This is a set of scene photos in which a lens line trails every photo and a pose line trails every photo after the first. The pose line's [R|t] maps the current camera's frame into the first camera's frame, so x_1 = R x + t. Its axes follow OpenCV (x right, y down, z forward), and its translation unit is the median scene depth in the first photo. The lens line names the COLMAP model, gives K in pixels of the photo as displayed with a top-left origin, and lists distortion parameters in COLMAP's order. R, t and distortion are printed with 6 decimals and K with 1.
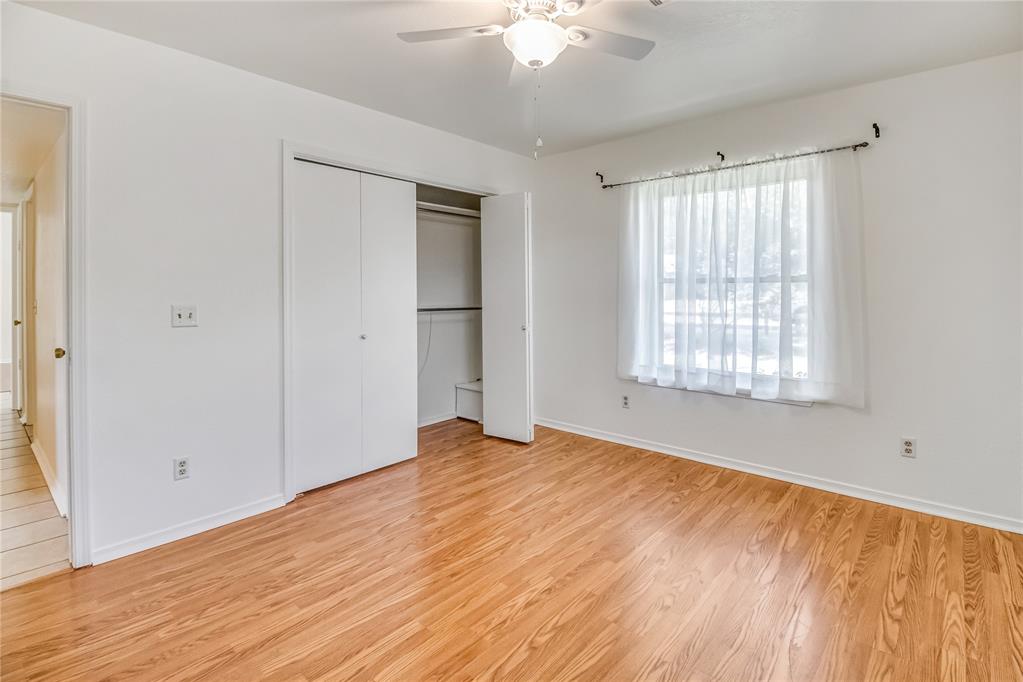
lens RADIAL K [[494.4, 0, 522.3], [0, 494.4, 296.6], [0, 0, 1]] dist [0.002432, -0.008899]
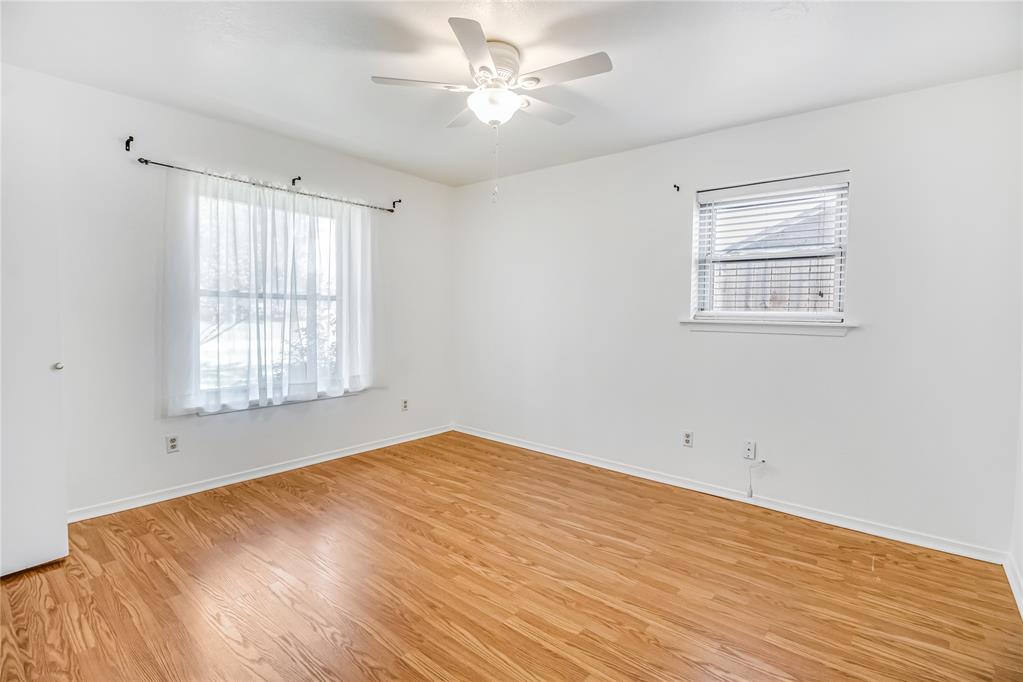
lens RADIAL K [[484.6, 0, 522.7], [0, 484.6, 323.7], [0, 0, 1]] dist [-0.000206, 0.000569]
pose [[-0.040135, -0.024158, 0.998902, -0.728877], [-0.005133, 0.999699, 0.023971, -0.001339], [-0.999181, -0.004165, -0.040247, 0.595513]]
